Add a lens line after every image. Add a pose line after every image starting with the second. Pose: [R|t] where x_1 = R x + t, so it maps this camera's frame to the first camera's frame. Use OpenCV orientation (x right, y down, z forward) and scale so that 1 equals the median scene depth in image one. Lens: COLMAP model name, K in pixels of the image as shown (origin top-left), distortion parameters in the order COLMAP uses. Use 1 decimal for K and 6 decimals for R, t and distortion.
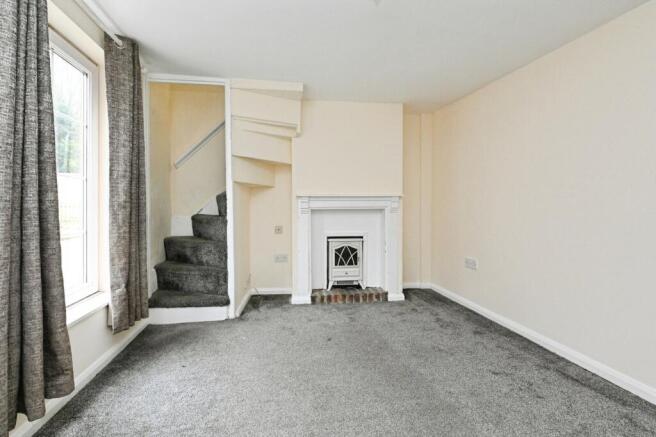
lens RADIAL K [[285.1, 0, 328.0], [0, 285.1, 218.5], [0, 0, 1]] dist [-0.001117, -0.000814]
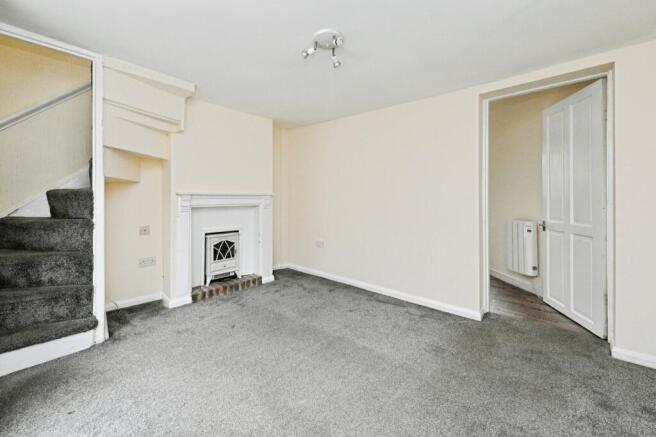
lens RADIAL K [[293.9, 0, 328.8], [0, 293.9, 199.8], [0, 0, 1]] dist [-0.000331, -0.000371]
pose [[0.727881, -0.007046, 0.685667, -0.420075], [0.021785, 0.999680, -0.012853, -0.034548], [-0.685357, 0.024292, 0.727802, -0.074129]]
